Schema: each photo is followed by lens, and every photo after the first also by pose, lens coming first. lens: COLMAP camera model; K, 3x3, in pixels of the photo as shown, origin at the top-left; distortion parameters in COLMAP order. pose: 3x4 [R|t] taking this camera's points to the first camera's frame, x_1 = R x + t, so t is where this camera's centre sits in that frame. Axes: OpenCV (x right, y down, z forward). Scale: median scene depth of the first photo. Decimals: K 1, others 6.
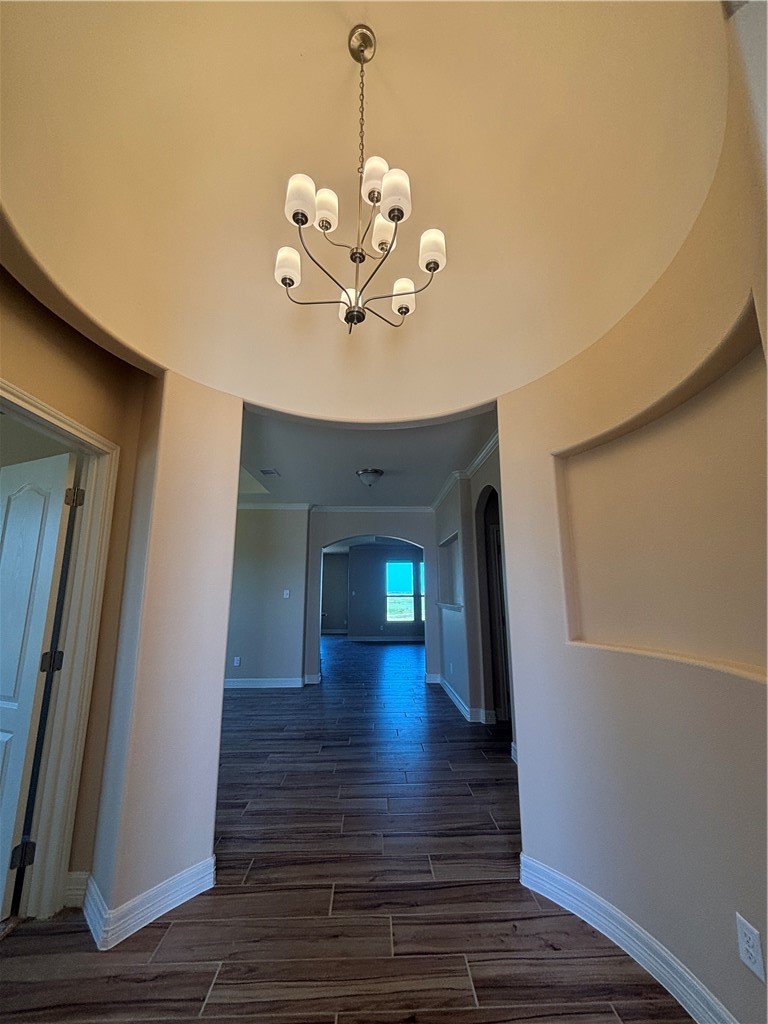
lens RADIAL K [[409.8, 0, 385.9], [0, 409.8, 513.4], [0, 0, 1]] dist [-0.002479, 0.001238]
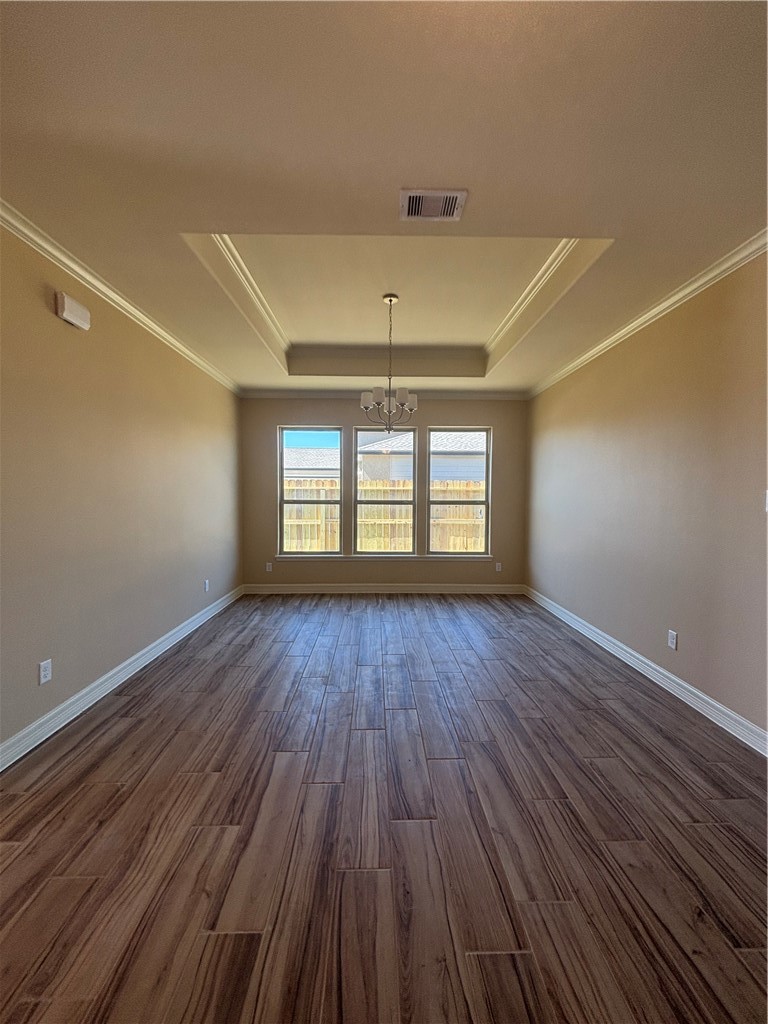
lens RADIAL K [[409.8, 0, 386.2], [0, 409.8, 511.0], [0, 0, 1]] dist [-0.002479, 0.001238]
pose [[0.001476, 0.040620, -0.999174, 0.108562], [0.190486, 0.980868, 0.040157, 0.138626], [0.981689, -0.190388, -0.006290, 0.726844]]
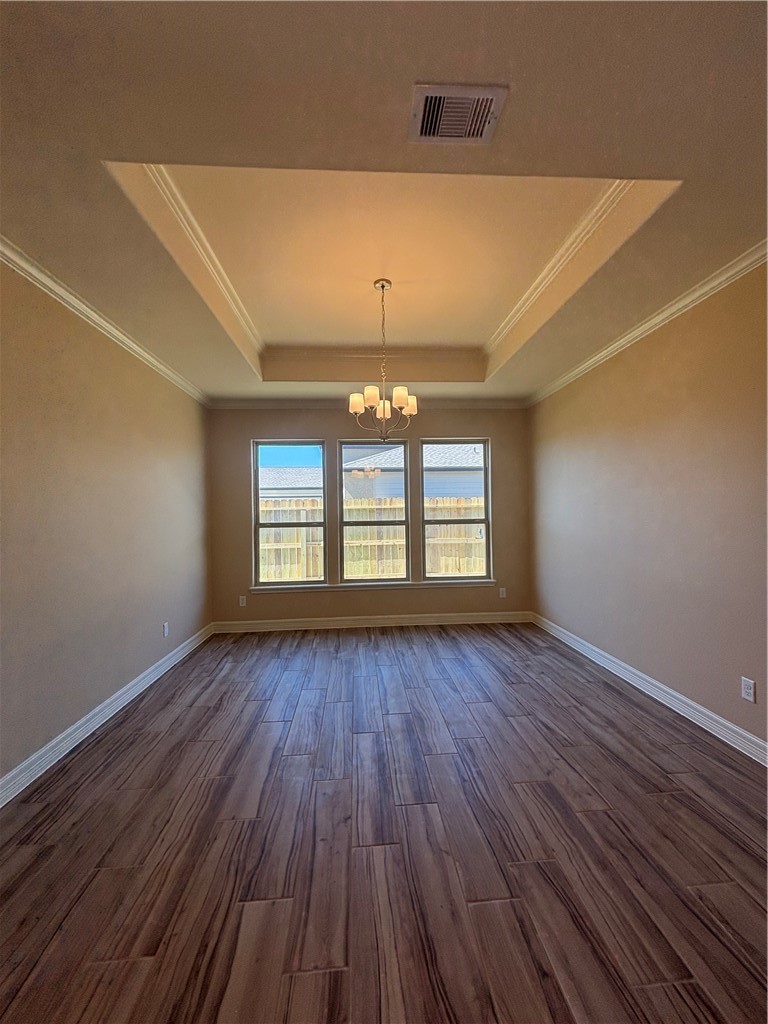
lens RADIAL K [[409.8, 0, 385.4], [0, 409.8, 509.4], [0, 0, 1]] dist [-0.002479, 0.001238]
pose [[0.048109, -0.008224, -0.998808, 0.008021], [0.212041, 0.977258, 0.002166, 0.131363], [0.976076, -0.211892, 0.048759, 0.709341]]
